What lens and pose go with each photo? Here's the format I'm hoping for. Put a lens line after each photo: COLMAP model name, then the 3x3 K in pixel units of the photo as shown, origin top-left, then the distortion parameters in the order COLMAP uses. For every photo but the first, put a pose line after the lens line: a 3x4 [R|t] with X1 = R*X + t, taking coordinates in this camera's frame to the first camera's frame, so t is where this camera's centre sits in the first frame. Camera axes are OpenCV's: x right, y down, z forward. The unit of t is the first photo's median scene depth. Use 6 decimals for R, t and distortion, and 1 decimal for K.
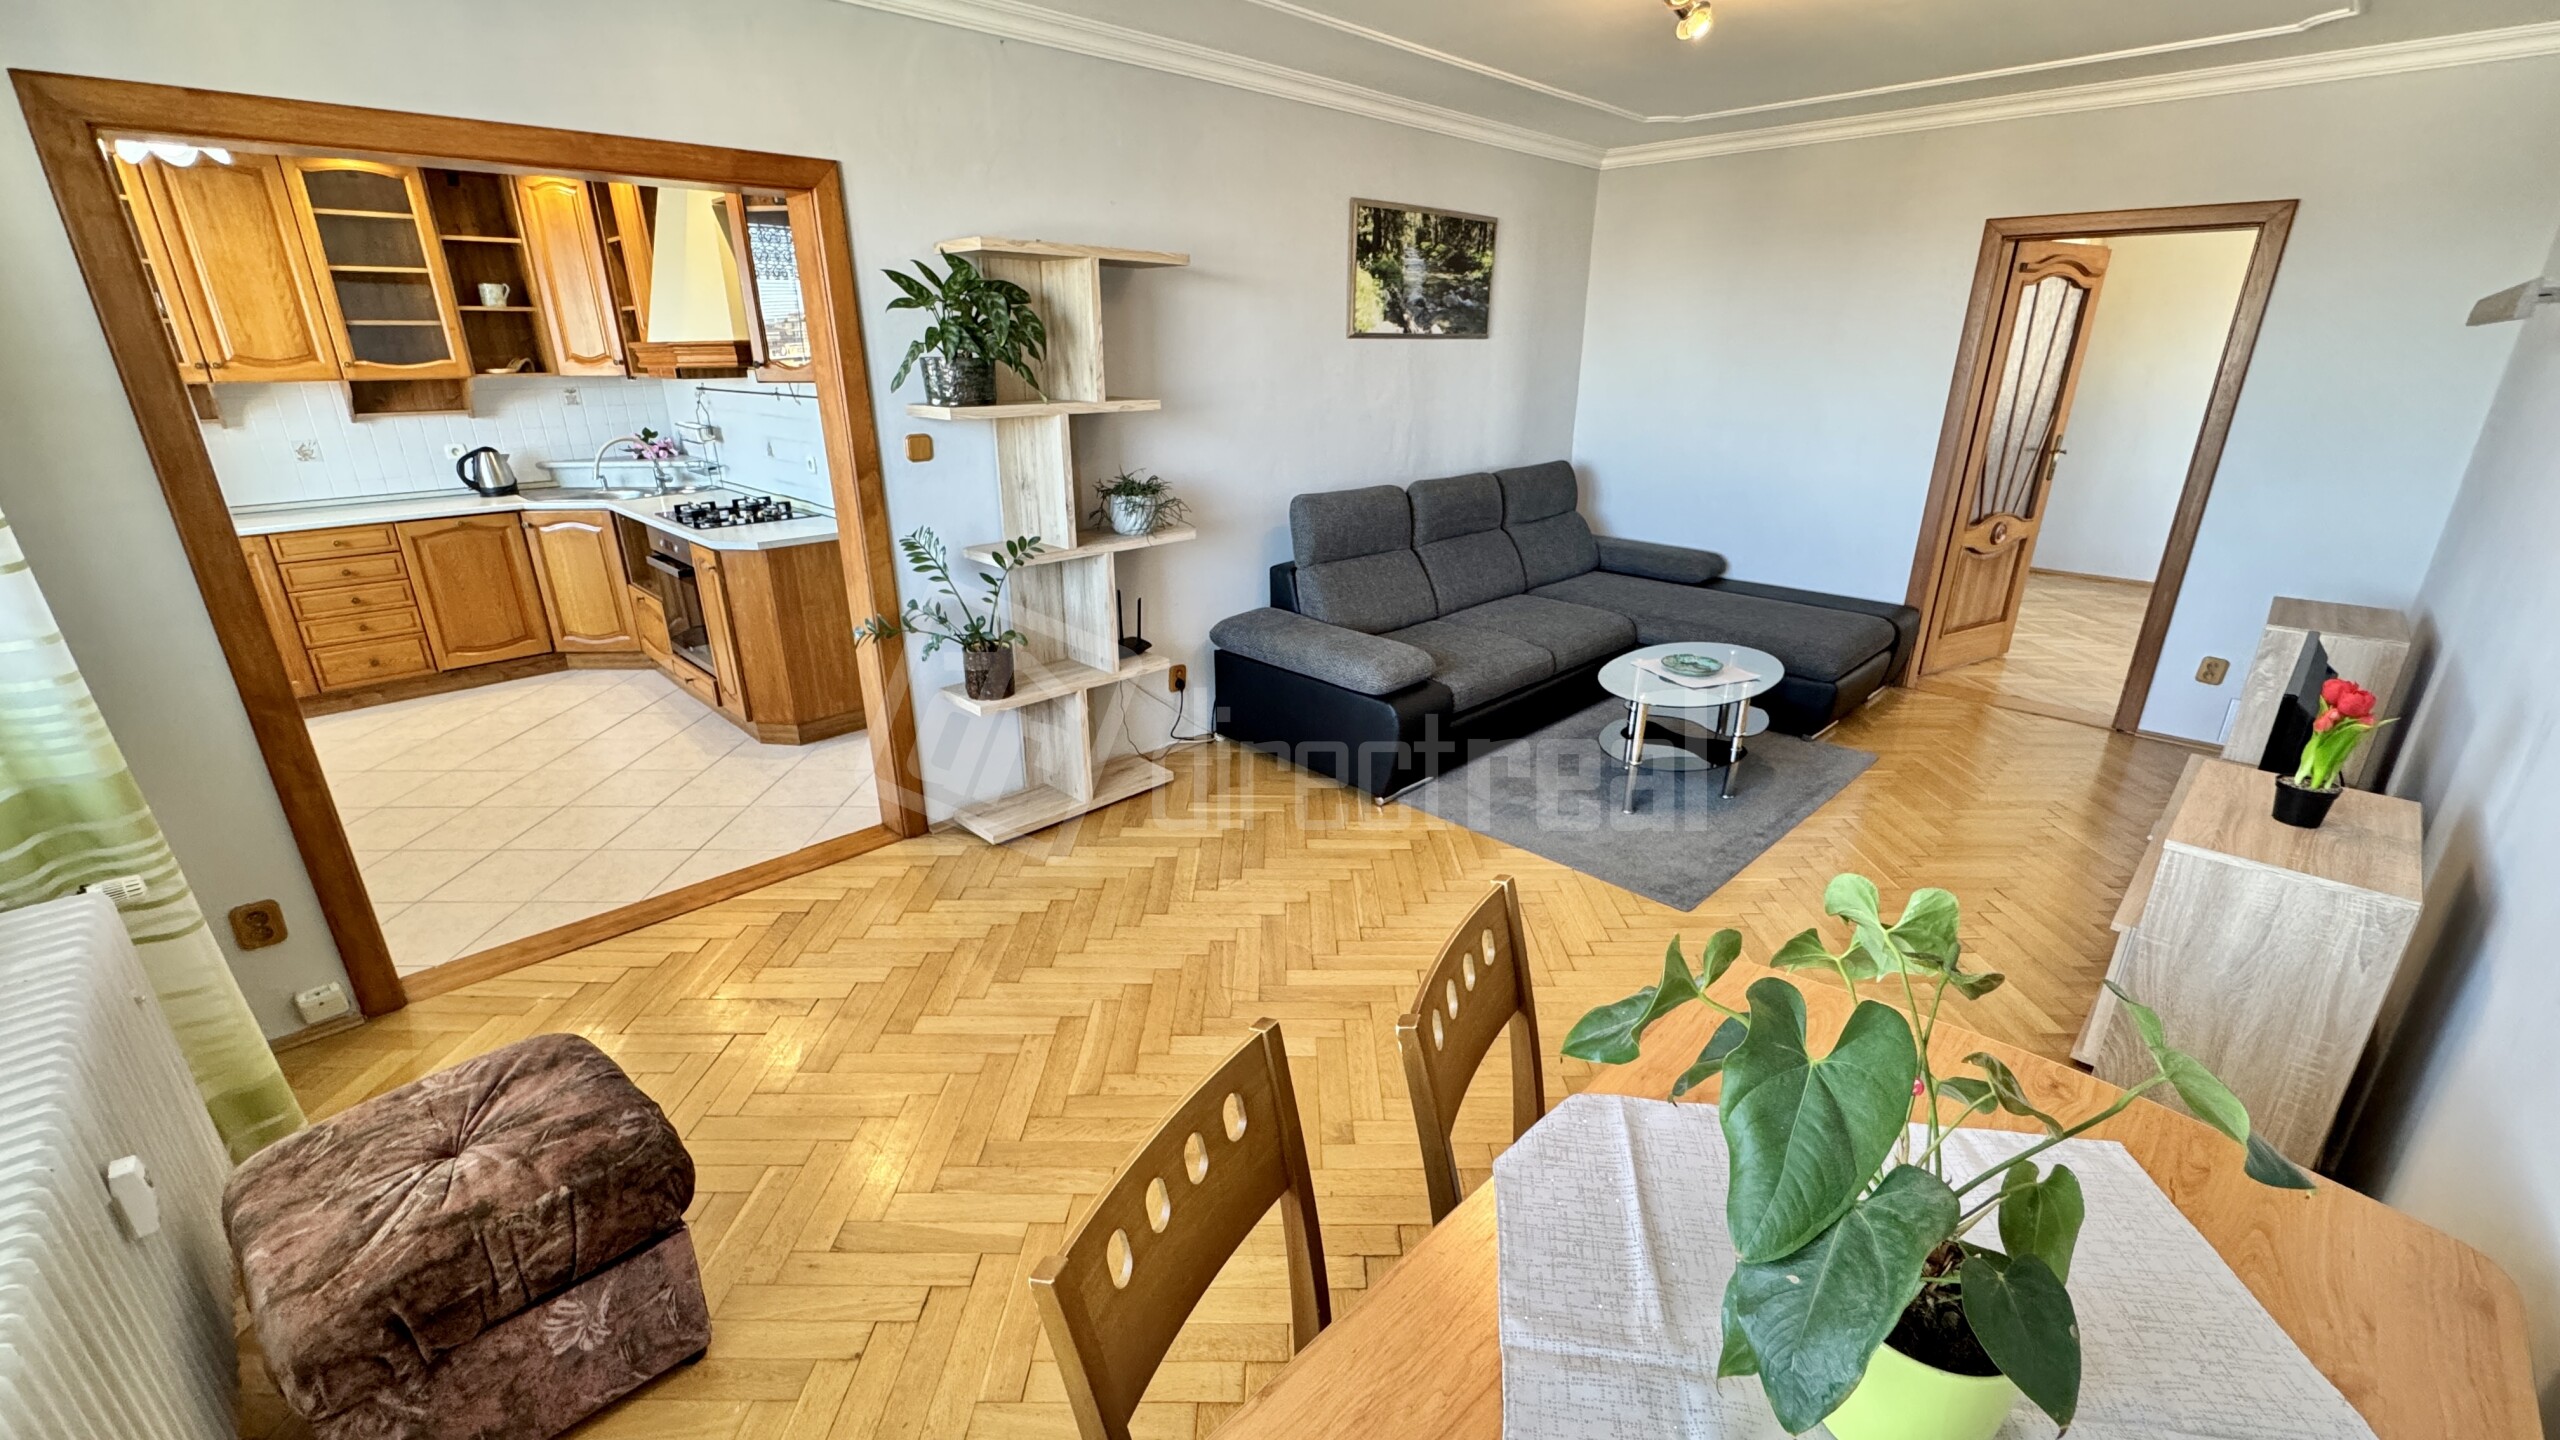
lens RADIAL K [[1019.2, 0, 1283.4], [0, 1019.2, 717.9], [0, 0, 1]] dist [-0.003508, 0.000299]
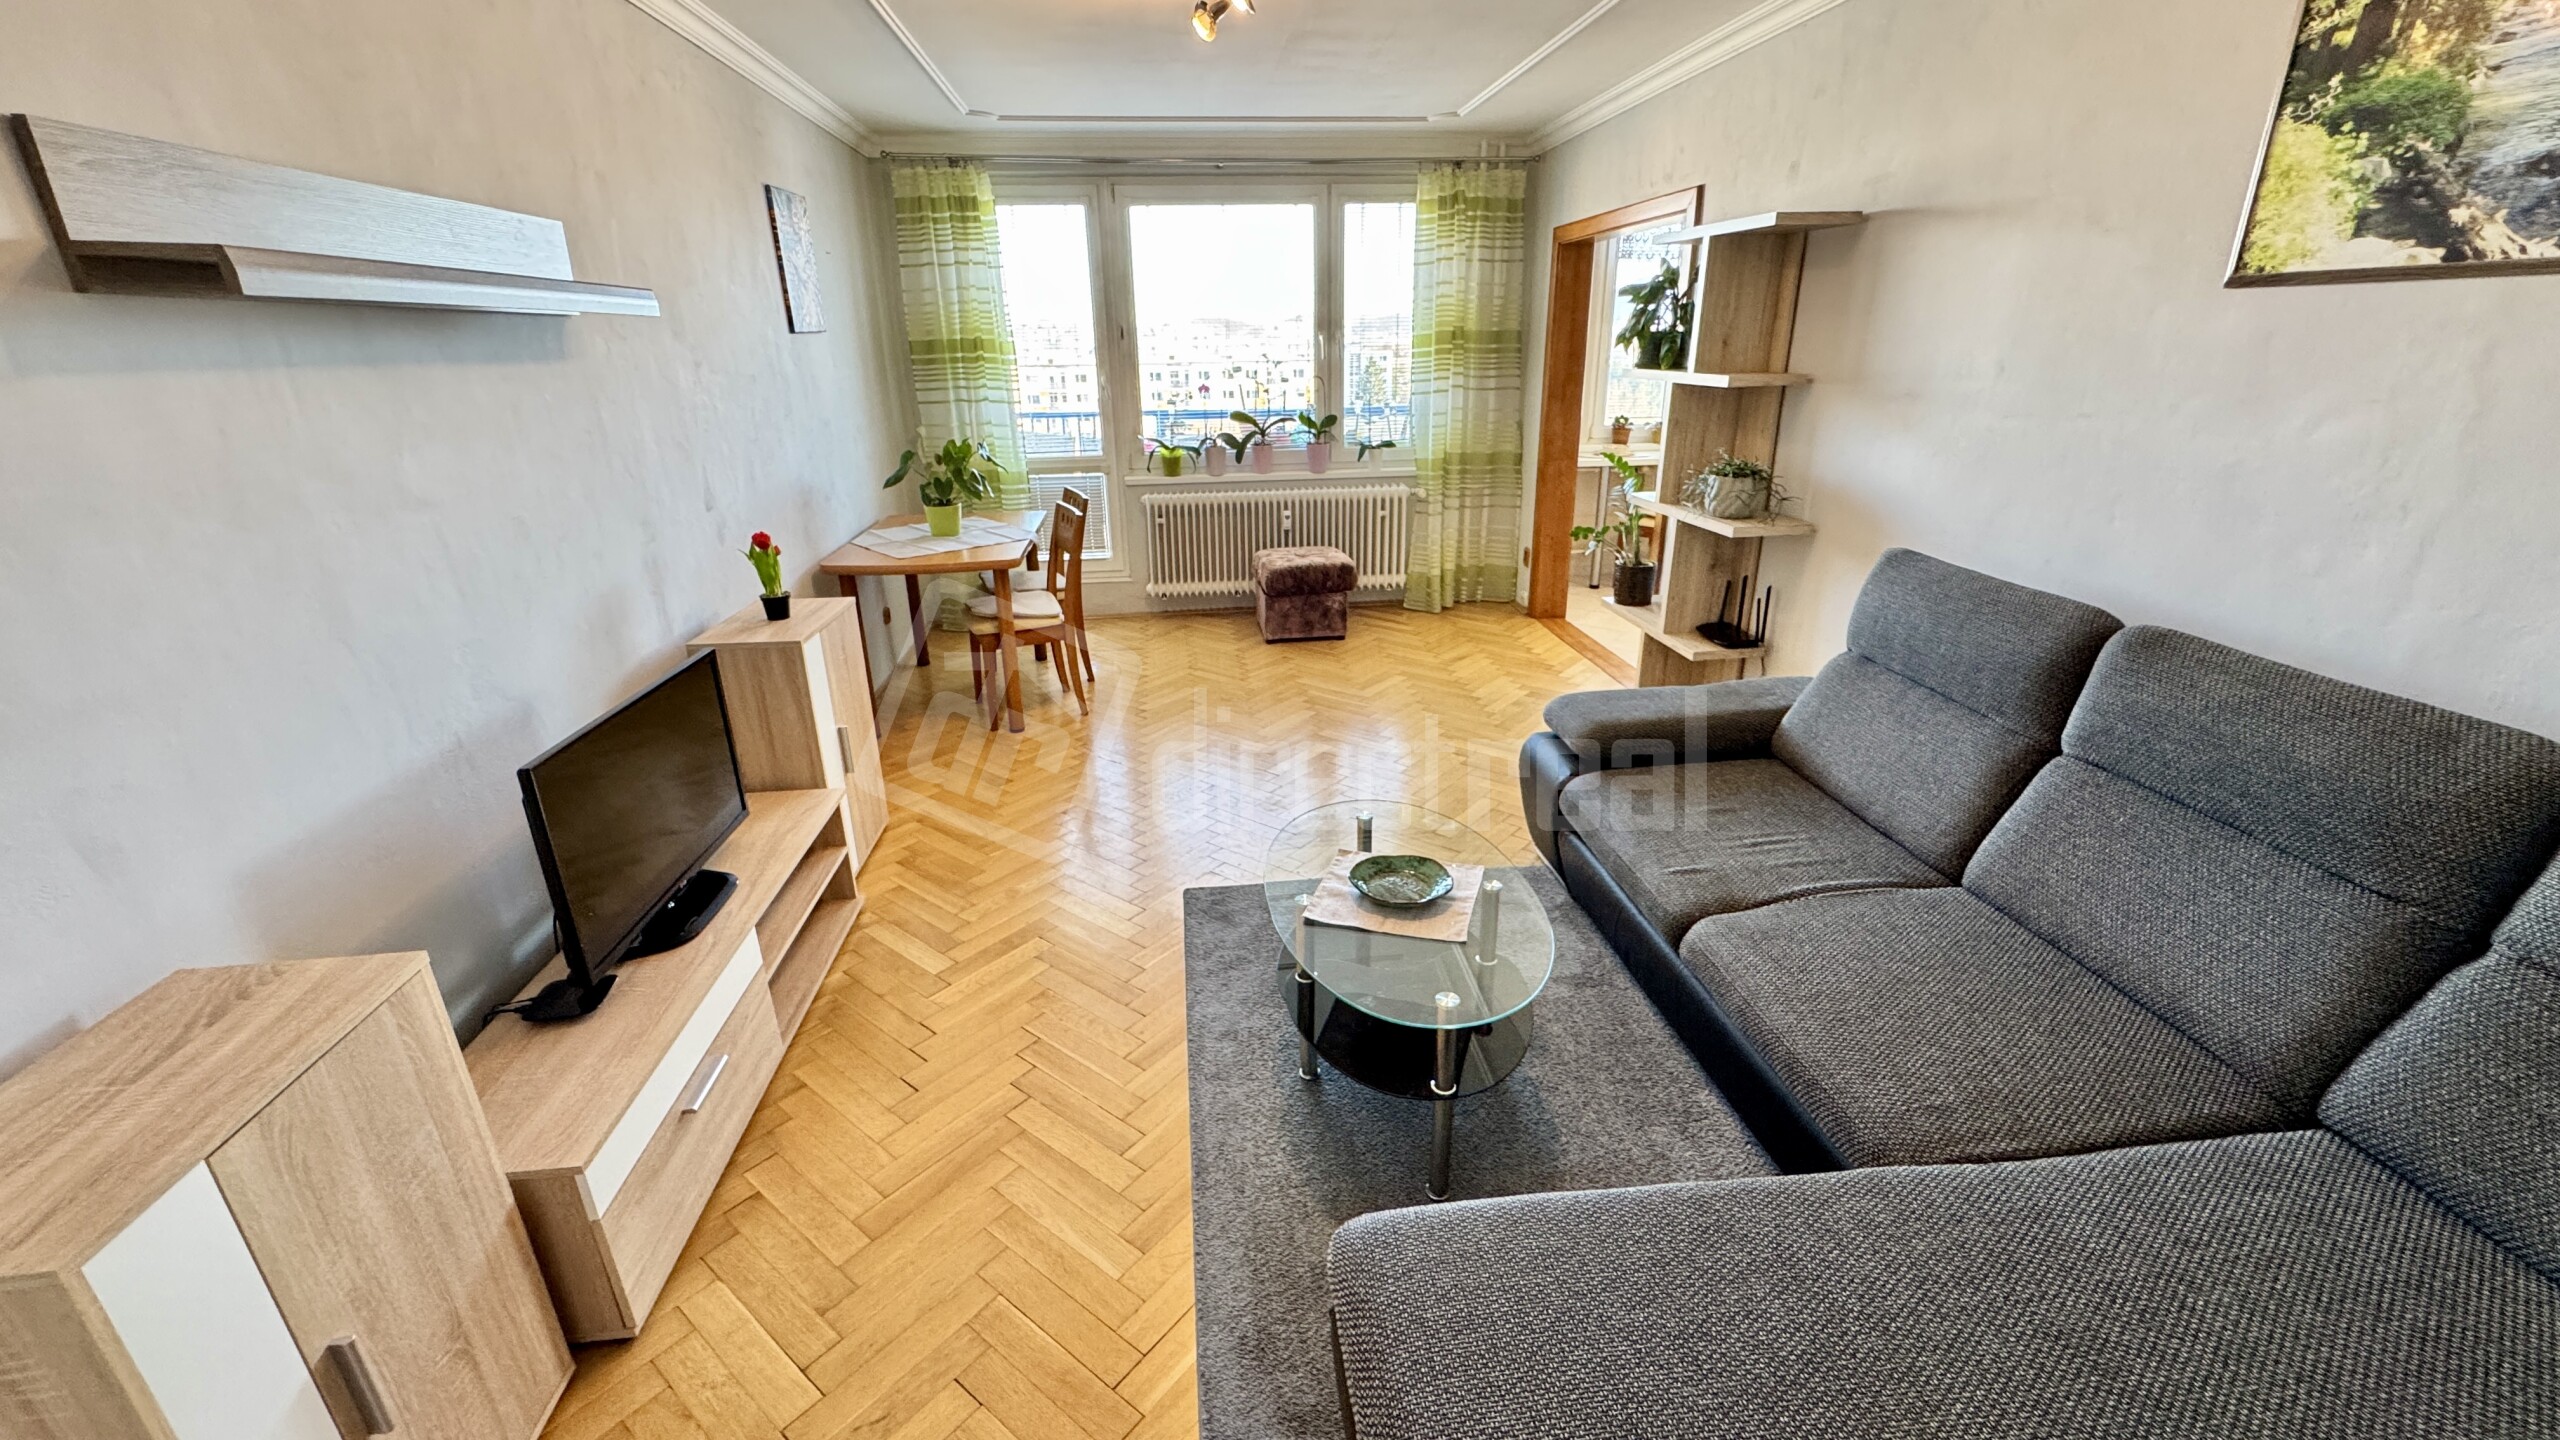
lens RADIAL K [[1019.2, 0, 1275.1], [0, 1019.2, 713.8], [0, 0, 1]] dist [-0.003508, 0.000299]
pose [[-0.630944, 0.279071, -0.723898, 3.346795], [-0.252429, 0.808451, 0.531683, -1.654875], [0.733614, 0.518195, -0.439641, 4.623867]]
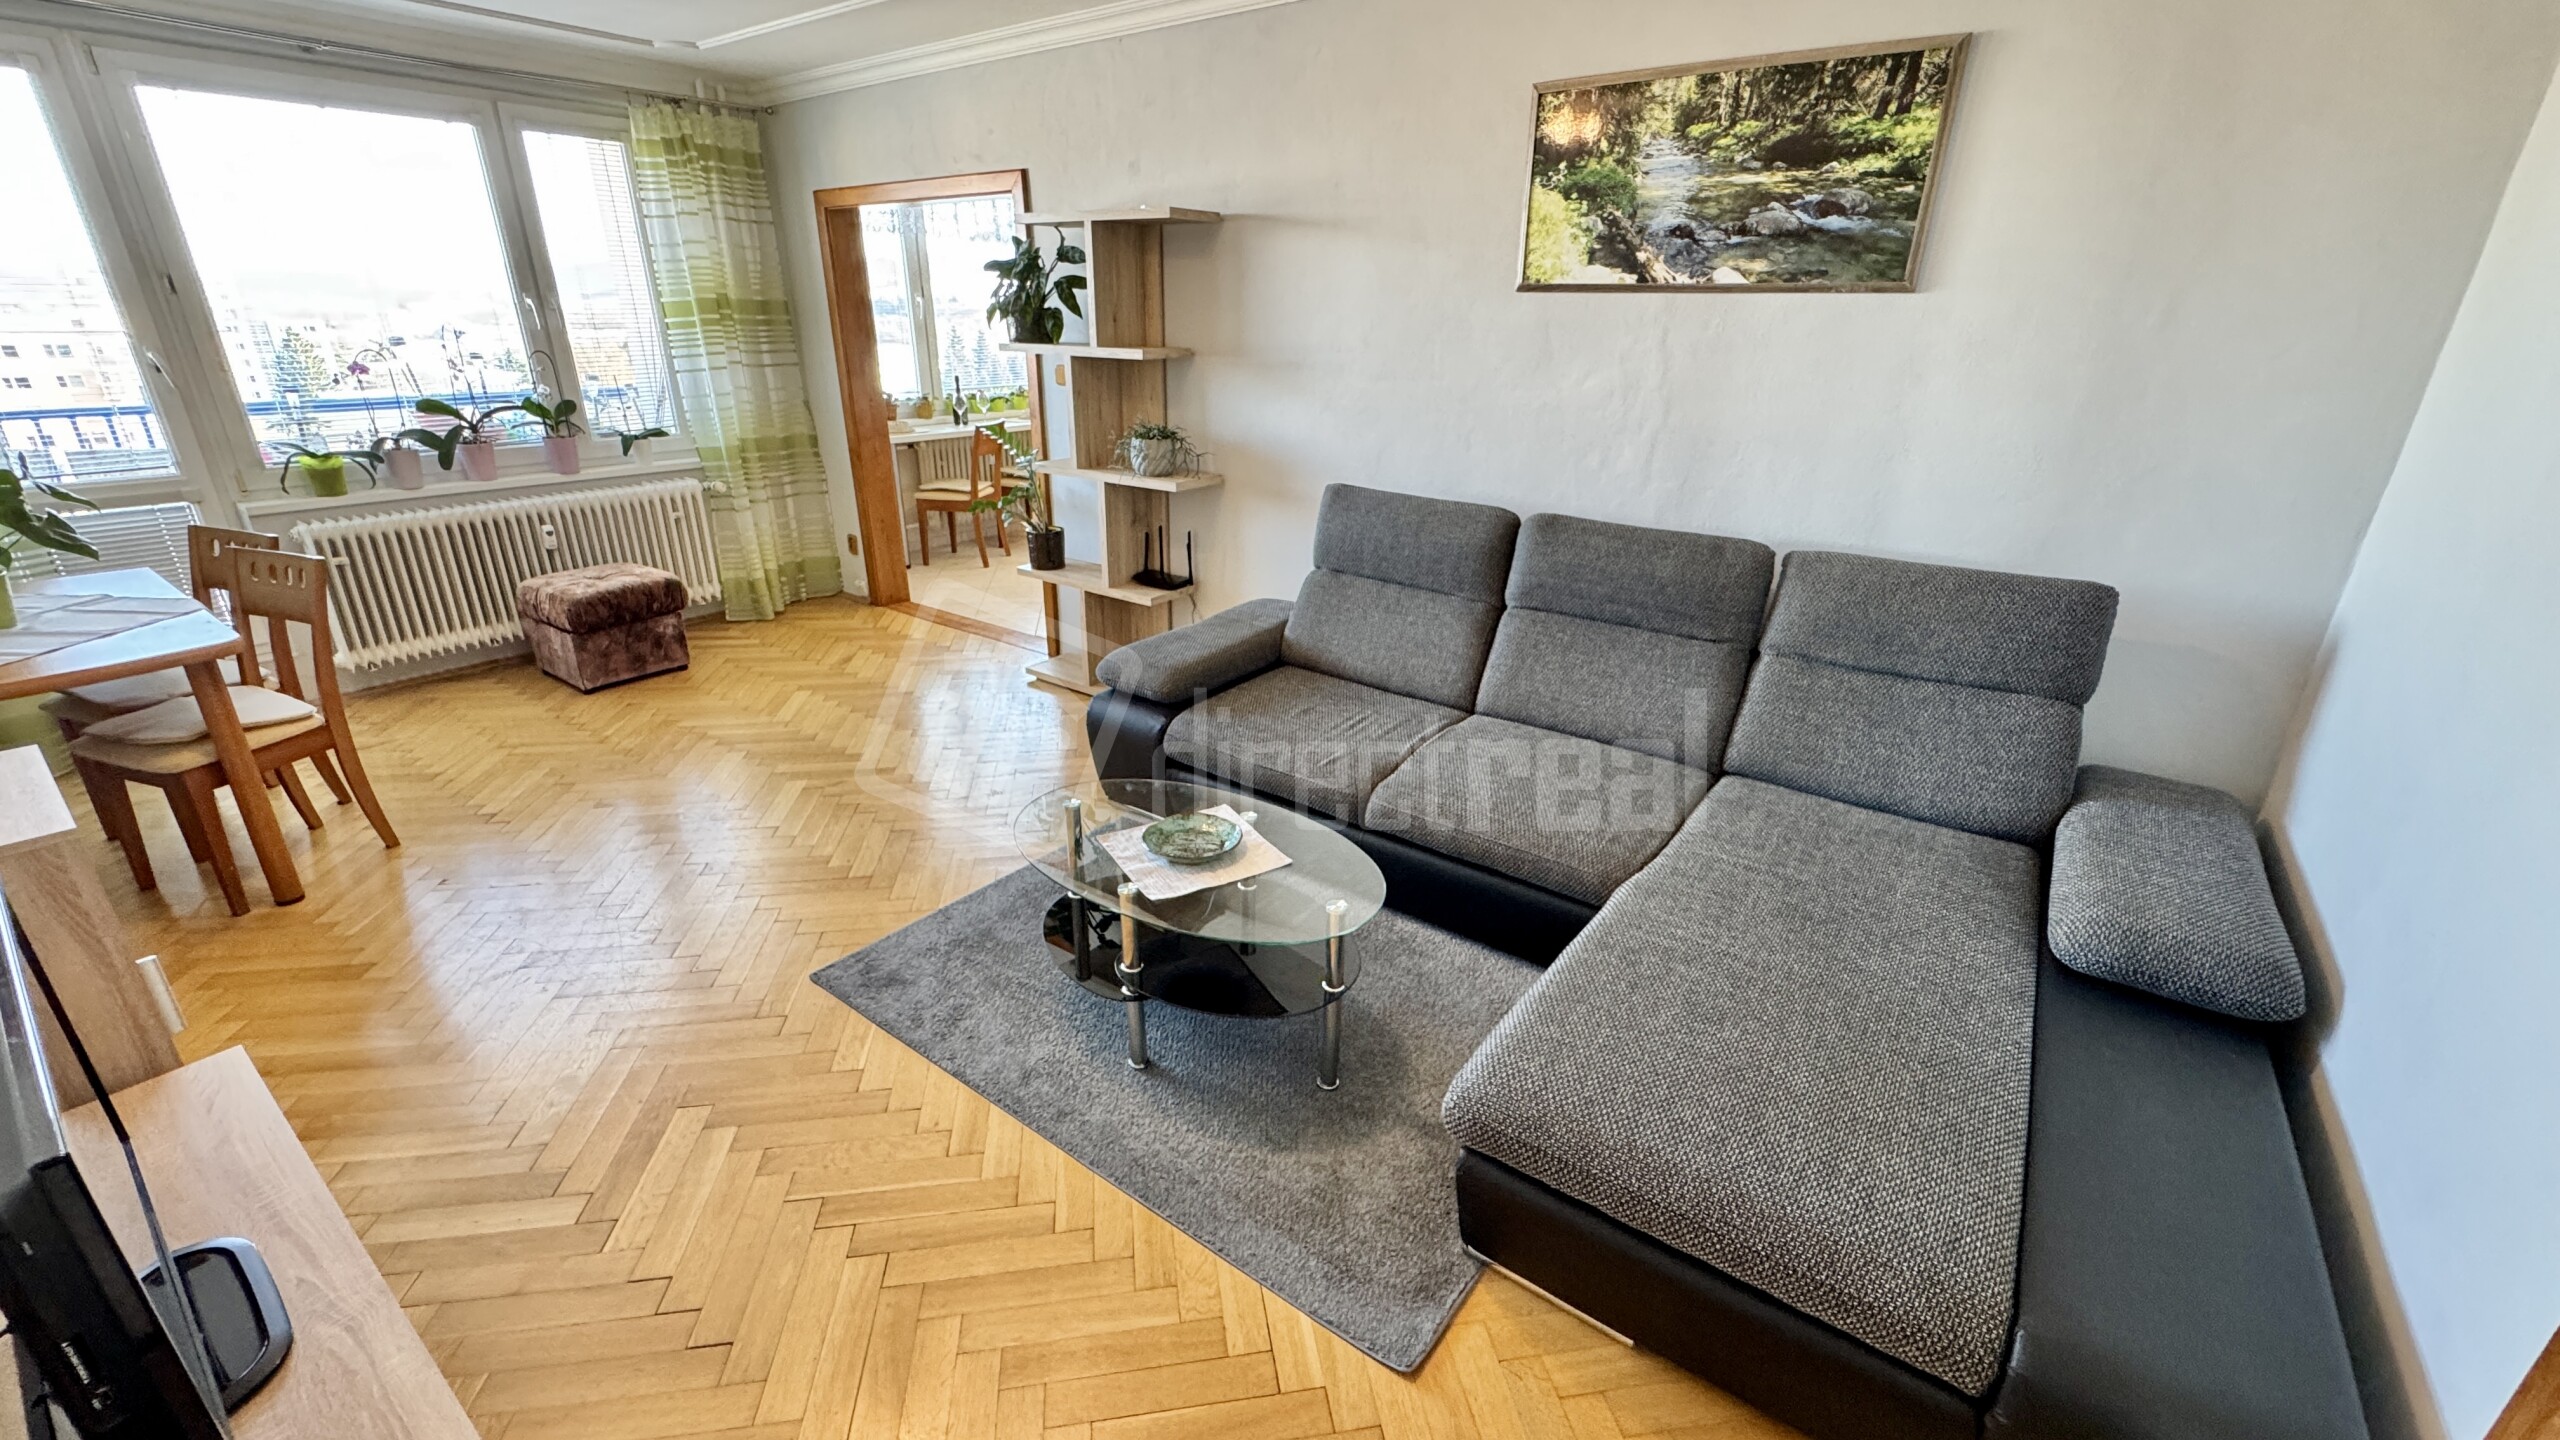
lens RADIAL K [[1019.2, 0, 1277.2], [0, 1019.2, 714.8], [0, 0, 1]] dist [-0.003508, 0.000299]
pose [[0.142524, 0.365604, -0.919794, 3.719124], [-0.356028, 0.886018, 0.297012, -1.237006], [0.923543, 0.285141, 0.256444, 3.515667]]
